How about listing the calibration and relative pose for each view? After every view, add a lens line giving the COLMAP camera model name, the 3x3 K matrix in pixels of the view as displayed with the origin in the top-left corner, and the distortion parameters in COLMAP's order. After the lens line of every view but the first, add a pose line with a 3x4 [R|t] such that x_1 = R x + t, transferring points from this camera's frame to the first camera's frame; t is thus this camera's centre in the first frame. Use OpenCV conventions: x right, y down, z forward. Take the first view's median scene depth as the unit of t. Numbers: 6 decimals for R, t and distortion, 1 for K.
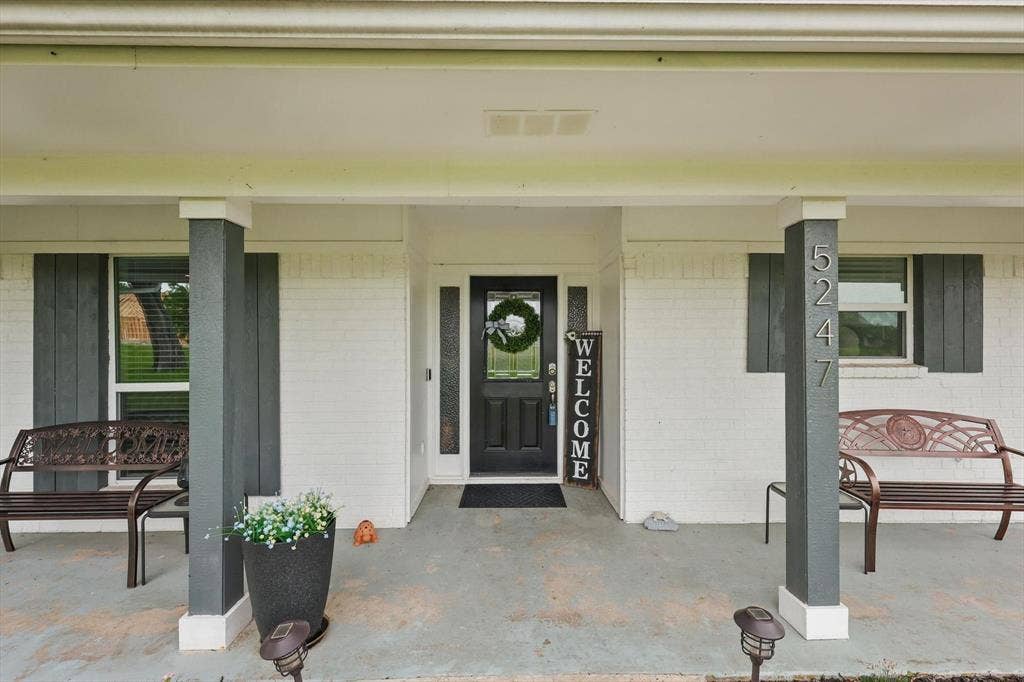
lens RADIAL K [[442.6, 0, 512.3], [0, 442.6, 342.5], [0, 0, 1]] dist [0.001081, 0.000403]
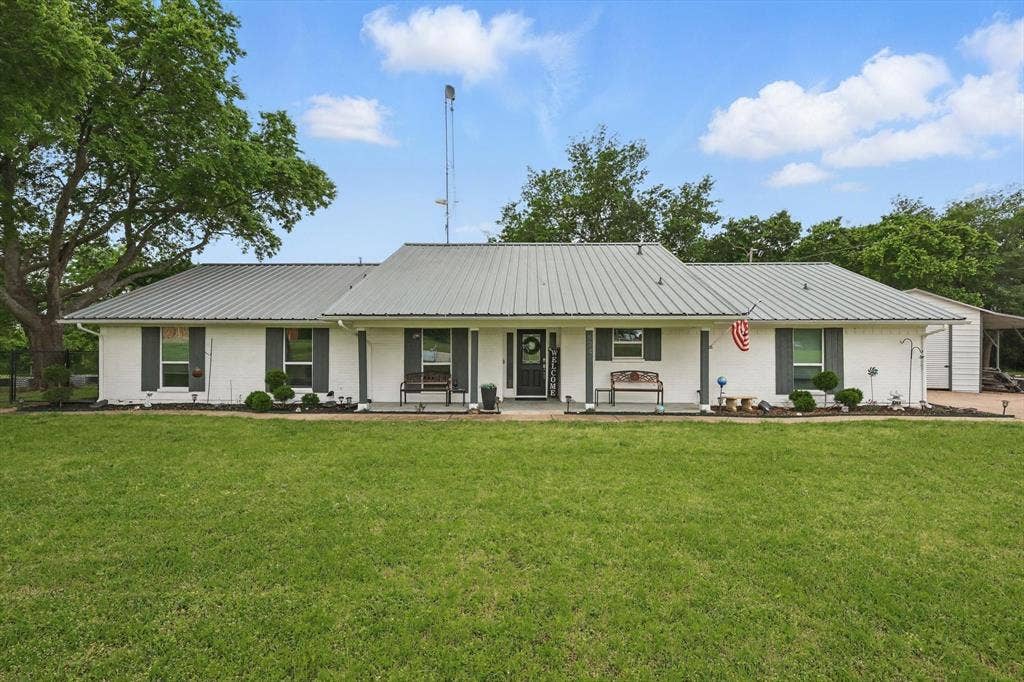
lens RADIAL K [[442.6, 0, 513.5], [0, 442.6, 342.6], [0, 0, 1]] dist [0.001081, 0.000403]
pose [[0.998442, 0.003756, -0.055673, 0.049877], [-0.003908, 0.999989, -0.002610, -0.050421], [0.055663, 0.002823, 0.998446, -2.013707]]
